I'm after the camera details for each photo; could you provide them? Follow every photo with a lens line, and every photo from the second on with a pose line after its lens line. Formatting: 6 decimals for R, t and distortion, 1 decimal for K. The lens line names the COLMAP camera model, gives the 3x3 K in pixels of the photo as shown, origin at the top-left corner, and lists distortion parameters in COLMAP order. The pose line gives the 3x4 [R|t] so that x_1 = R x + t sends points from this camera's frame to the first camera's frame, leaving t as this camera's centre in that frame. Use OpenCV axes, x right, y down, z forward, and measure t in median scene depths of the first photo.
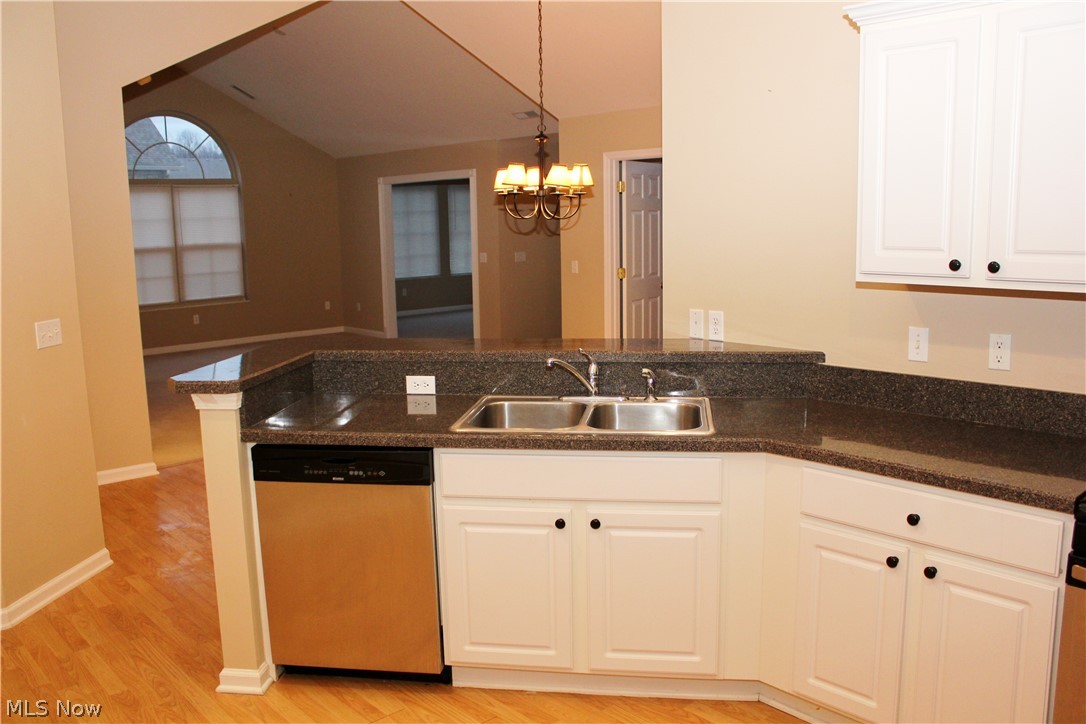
lens RADIAL K [[915.4, 0, 547.2], [0, 915.4, 367.0], [0, 0, 1]] dist [-0.139946, 0.119628]
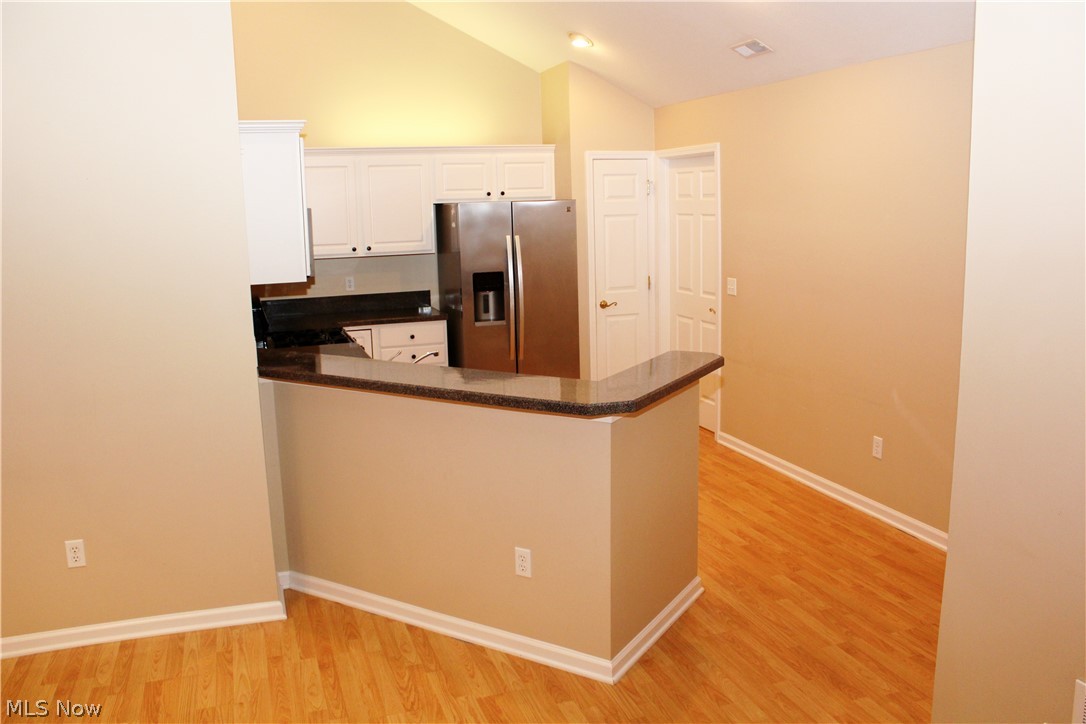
lens RADIAL K [[915.4, 0, 547.2], [0, 915.4, 367.0], [0, 0, 1]] dist [-0.139946, 0.119628]
pose [[-0.916636, -0.038284, 0.397886, -0.631612], [0.101236, 0.940715, 0.323739, -0.365805], [-0.386691, 0.337031, -0.858417, 1.975292]]
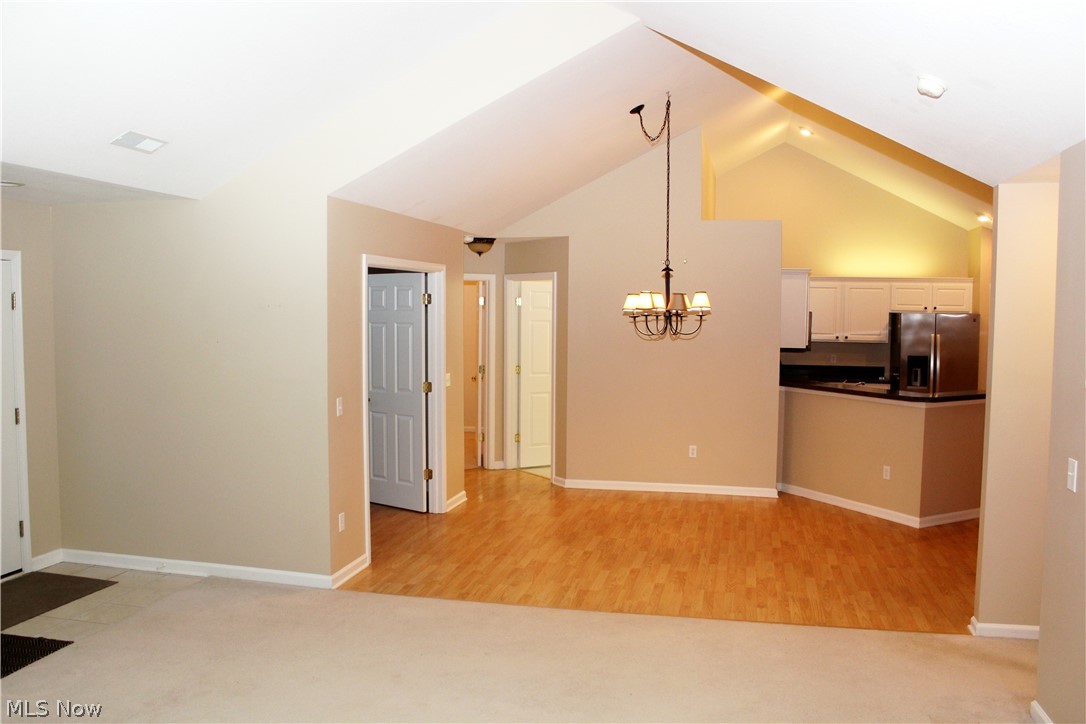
lens RADIAL K [[915.4, 0, 547.2], [0, 915.4, 367.0], [0, 0, 1]] dist [-0.139946, 0.119628]
pose [[-0.575115, -0.051332, 0.816460, -1.360594], [0.132266, 0.979064, 0.154724, -0.515771], [-0.807309, 0.196974, -0.556285, 2.849396]]
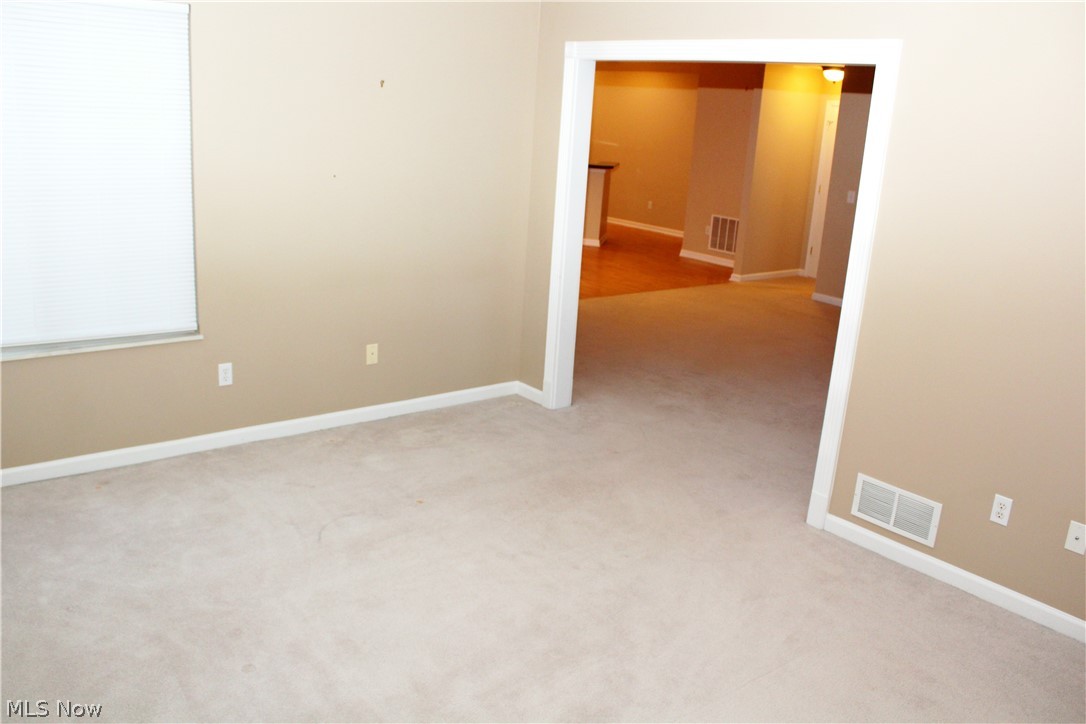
lens RADIAL K [[915.4, 0, 547.2], [0, 915.4, 367.0], [0, 0, 1]] dist [-0.139946, 0.119628]
pose [[-0.996855, -0.065545, 0.044540, -0.375502], [-0.039837, 0.900348, 0.433344, -0.758106], [-0.068505, 0.430207, -0.900127, 4.165642]]
